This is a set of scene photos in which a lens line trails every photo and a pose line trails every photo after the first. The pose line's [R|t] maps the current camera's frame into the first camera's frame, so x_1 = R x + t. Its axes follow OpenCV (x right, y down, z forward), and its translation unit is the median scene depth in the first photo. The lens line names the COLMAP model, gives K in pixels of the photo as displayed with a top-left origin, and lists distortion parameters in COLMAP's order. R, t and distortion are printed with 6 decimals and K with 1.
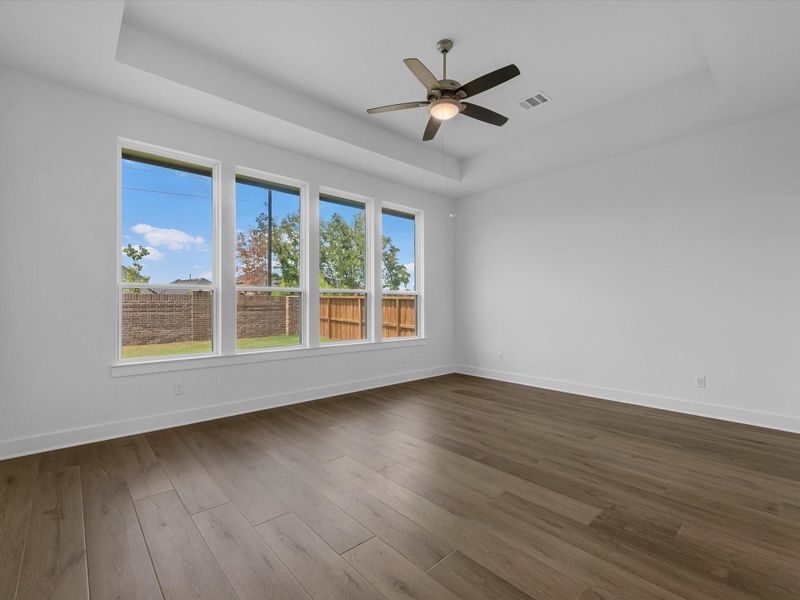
lens RADIAL K [[416.0, 0, 399.8], [0, 416.0, 284.5], [0, 0, 1]] dist [0.000638, 0.000117]
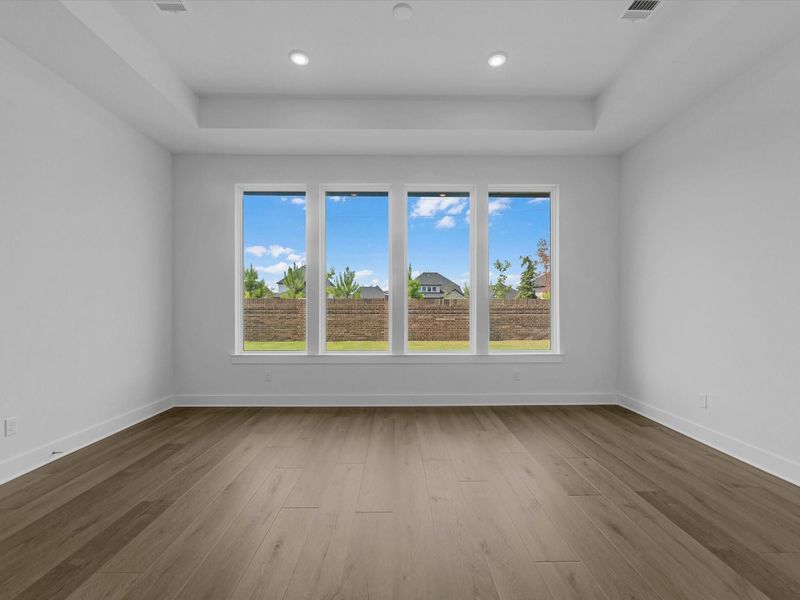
lens RADIAL K [[368.1, 0, 402.2], [0, 368.1, 304.3], [0, 0, 1]] dist [0.000922, 0.000192]
pose [[0.726293, -0.012748, -0.687266, 0.293122], [0.036776, 0.999117, 0.020331, 0.015630], [0.686400, -0.040041, 0.726121, 0.289368]]
